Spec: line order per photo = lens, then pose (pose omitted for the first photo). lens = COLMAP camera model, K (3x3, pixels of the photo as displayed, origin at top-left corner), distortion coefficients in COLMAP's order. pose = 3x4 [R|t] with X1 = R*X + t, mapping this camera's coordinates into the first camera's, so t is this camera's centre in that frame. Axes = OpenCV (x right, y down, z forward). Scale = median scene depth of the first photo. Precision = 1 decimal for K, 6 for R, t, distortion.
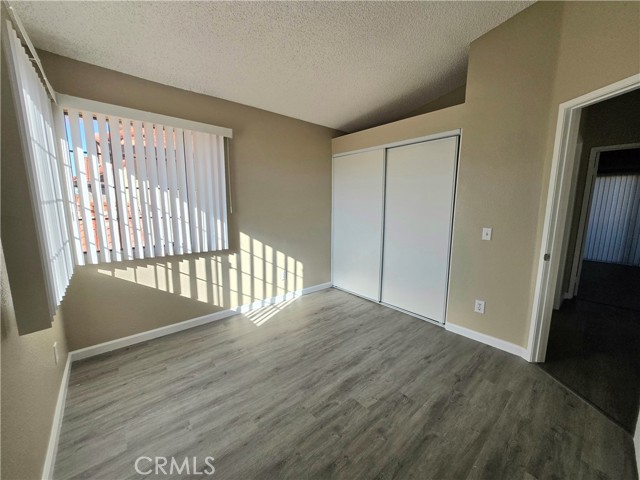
lens RADIAL K [[253.0, 0, 319.5], [0, 253.0, 238.1], [0, 0, 1]] dist [-0.001679, 0.000189]
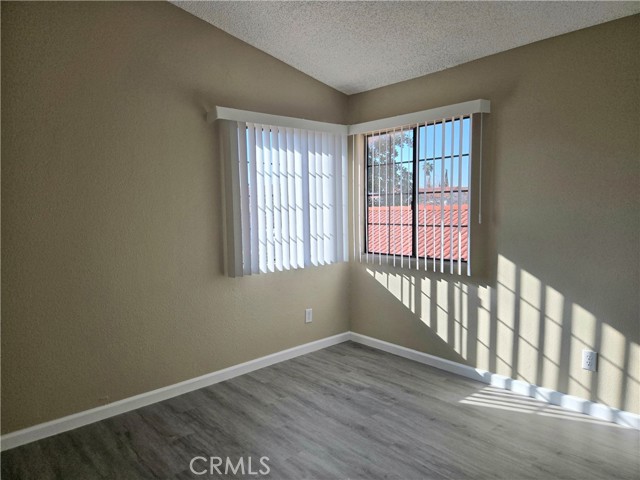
lens RADIAL K [[432.7, 0, 318.9], [0, 432.7, 243.7], [0, 0, 1]] dist [0.028552, -0.013019]
pose [[0.016191, 0.083059, -0.996413, 0.783078], [-0.126337, 0.988727, 0.080365, -0.084461], [0.991855, 0.124582, 0.026502, 0.554708]]
